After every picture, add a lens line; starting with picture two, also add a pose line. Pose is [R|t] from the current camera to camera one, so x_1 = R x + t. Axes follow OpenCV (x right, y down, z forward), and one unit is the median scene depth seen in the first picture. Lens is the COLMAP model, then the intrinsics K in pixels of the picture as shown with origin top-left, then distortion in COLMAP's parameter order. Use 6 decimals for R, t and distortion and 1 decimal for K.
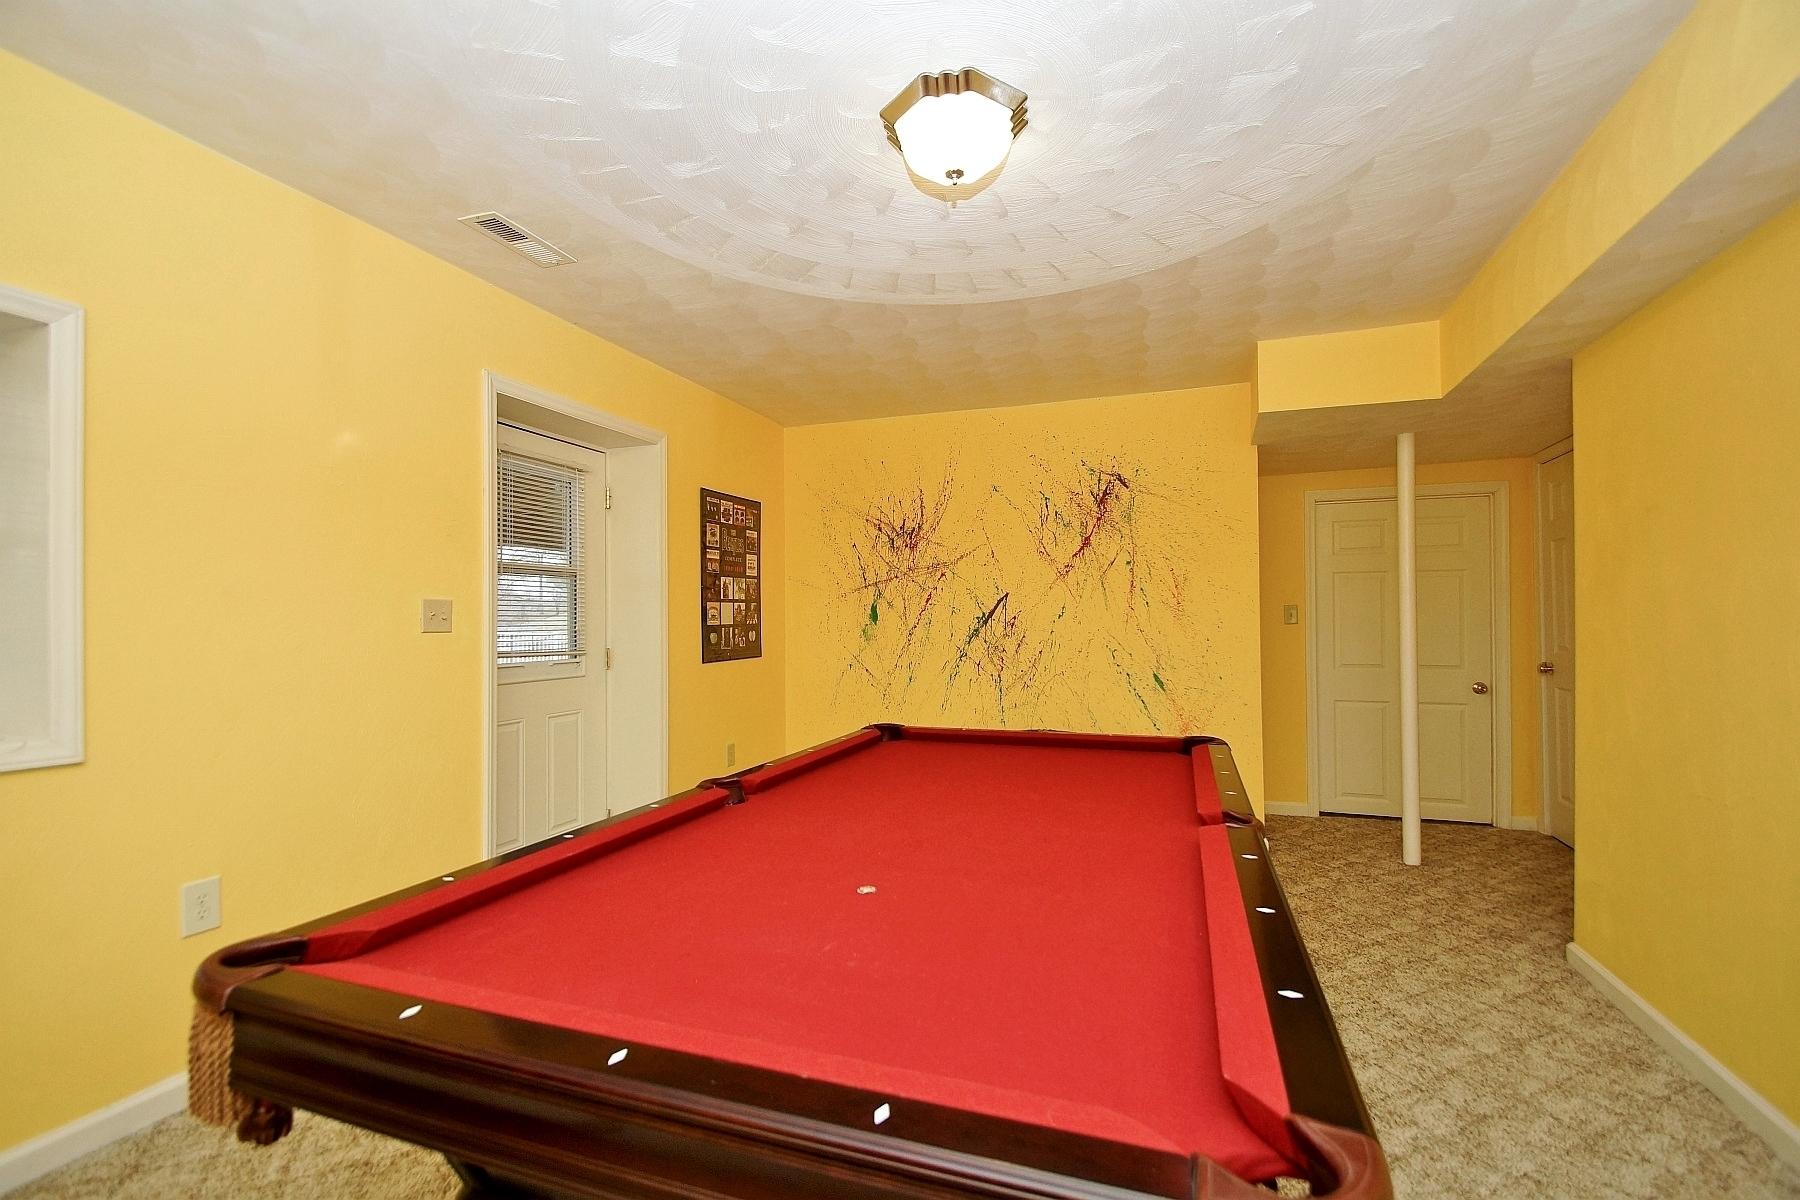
lens RADIAL K [[783.9, 0, 896.5], [0, 783.9, 608.1], [0, 0, 1]] dist [0.000345, 0.000025]
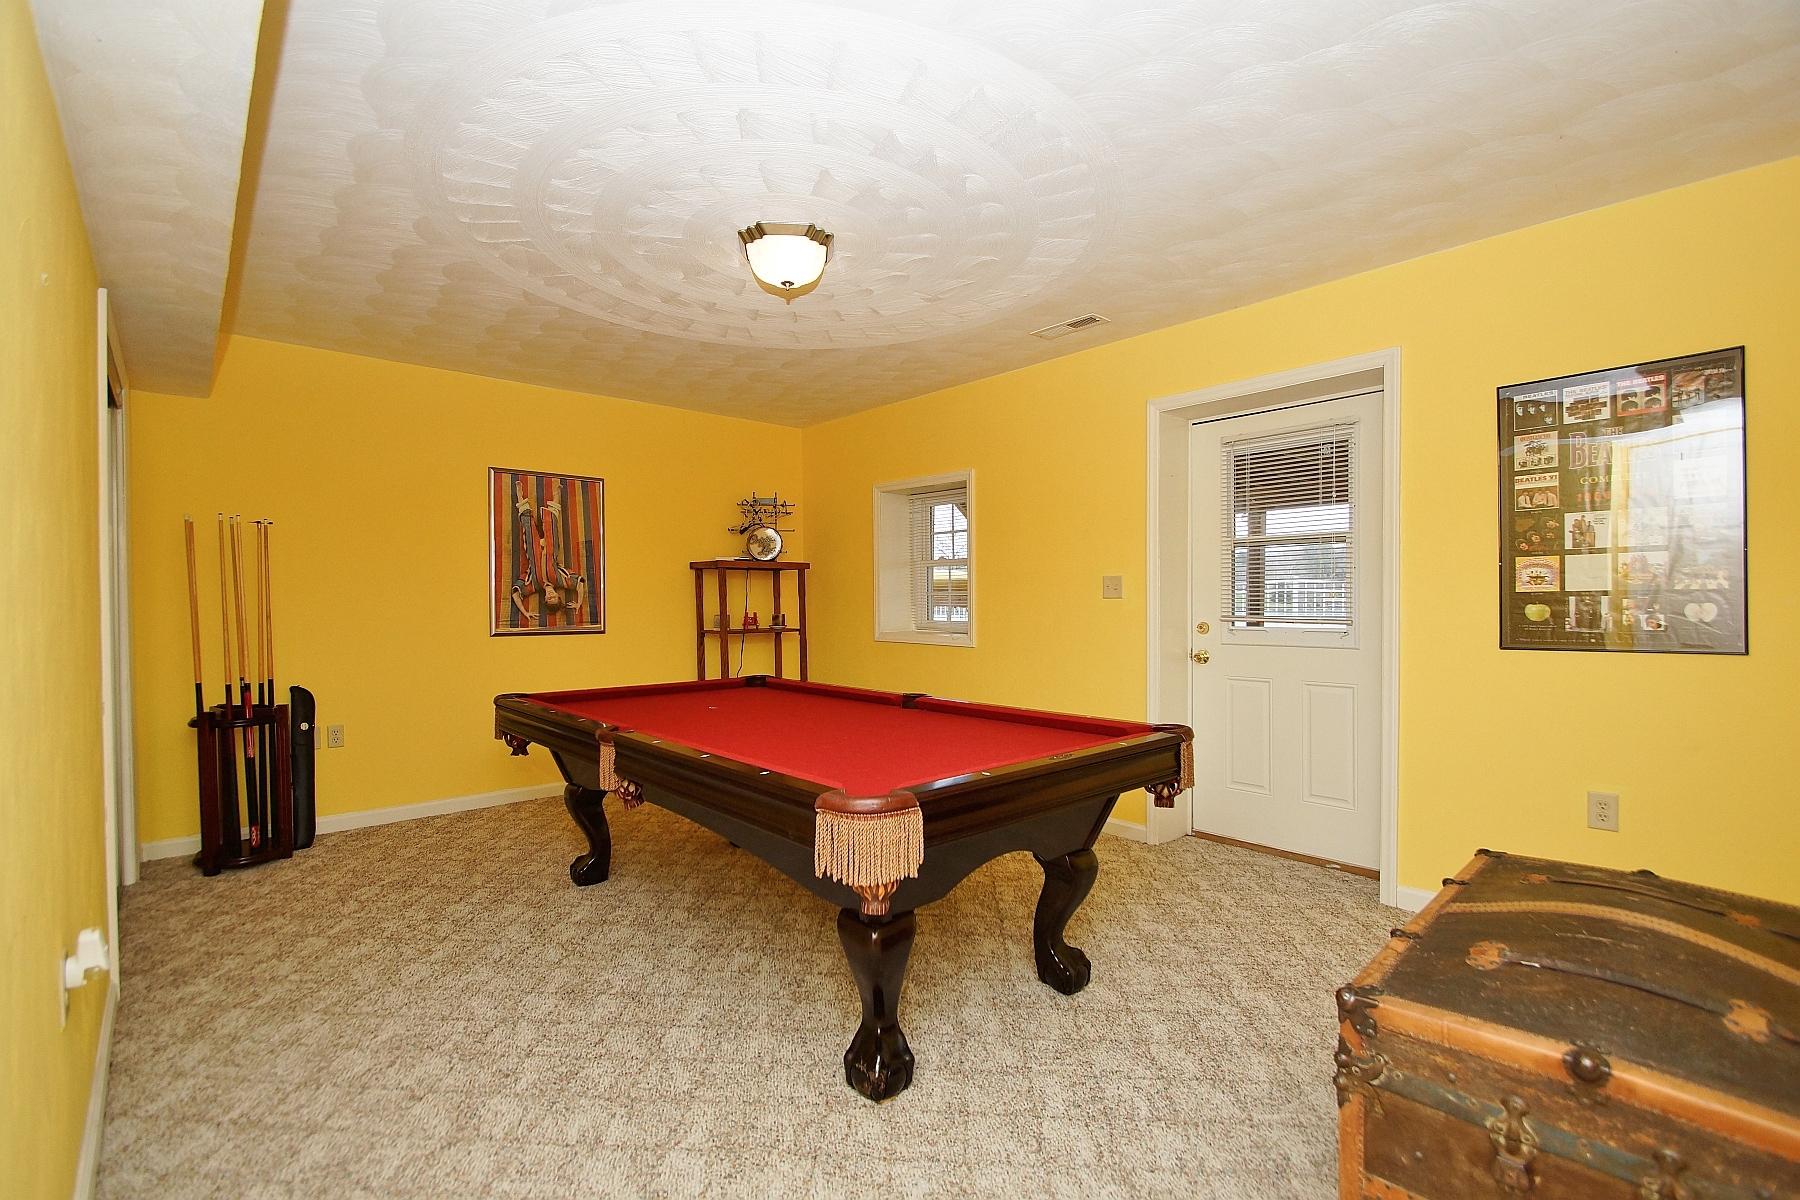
lens RADIAL K [[783.9, 0, 895.3], [0, 783.9, 603.6], [0, 0, 1]] dist [0.000345, 0.000025]
pose [[-0.462024, 0.017267, -0.886699, 0.570001], [0.023612, 0.999696, 0.007164, 0.013952], [0.886553, -0.017627, -0.462291, 0.824131]]
